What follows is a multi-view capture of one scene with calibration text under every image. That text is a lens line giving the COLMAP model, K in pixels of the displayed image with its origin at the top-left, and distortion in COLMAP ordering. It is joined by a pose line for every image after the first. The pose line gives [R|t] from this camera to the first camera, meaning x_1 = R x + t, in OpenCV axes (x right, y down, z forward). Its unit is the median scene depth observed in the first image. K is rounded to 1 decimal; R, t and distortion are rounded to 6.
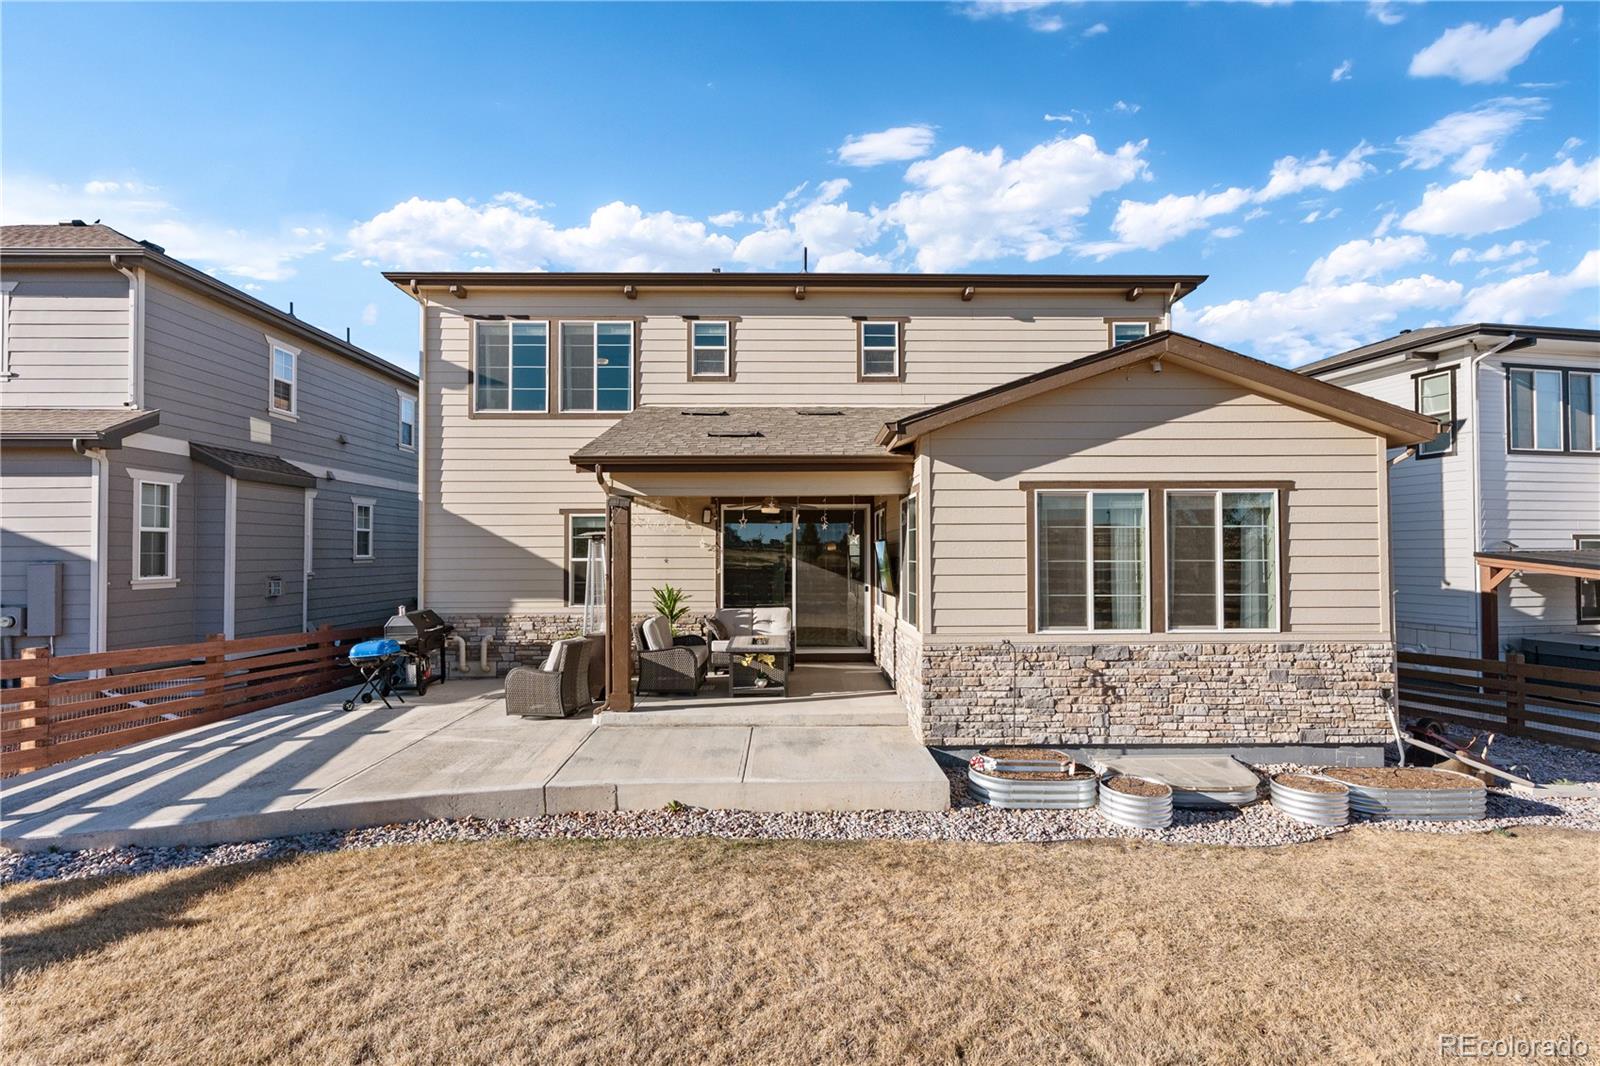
lens RADIAL K [[748.1, 0, 797.1], [0, 748.1, 536.5], [0, 0, 1]] dist [0.005235, -0.000299]
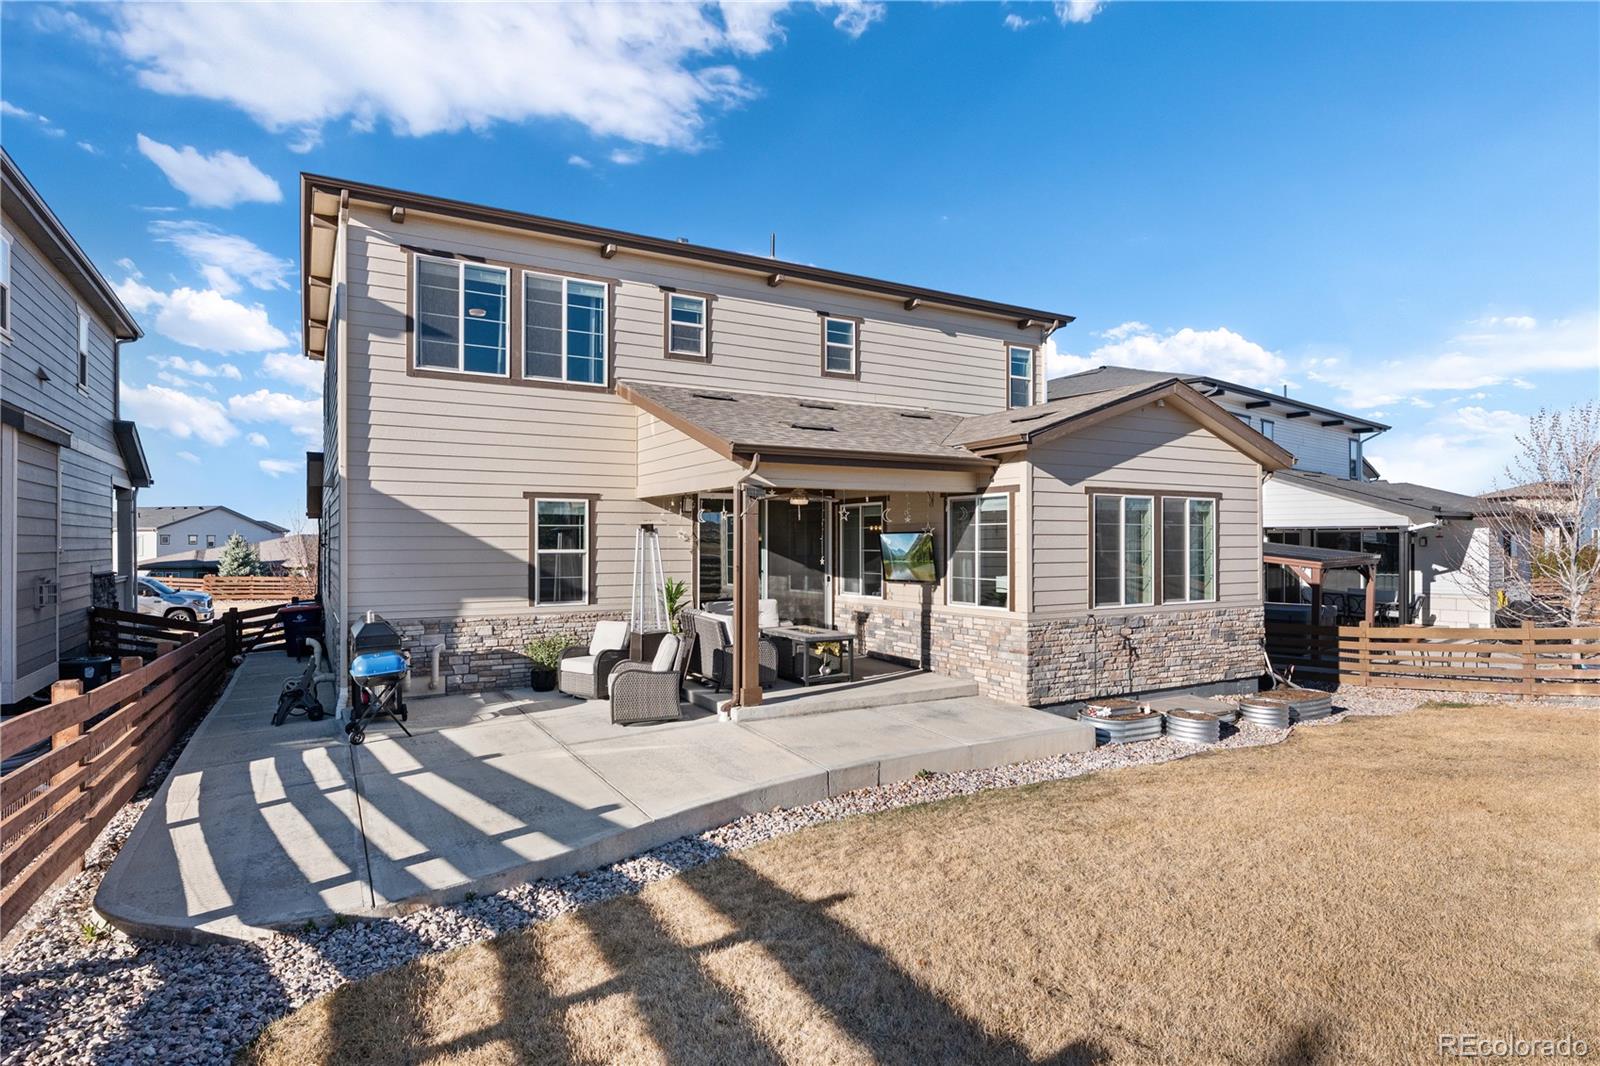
lens RADIAL K [[859.6, 0, 791.8], [0, 859.6, 536.2], [0, 0, 1]] dist [0.003699, 0.000525]
pose [[0.873490, 0.005528, 0.486810, -0.528508], [-0.012271, 0.999868, 0.010664, -0.000718], [-0.486687, -0.015288, 0.873443, -0.004750]]
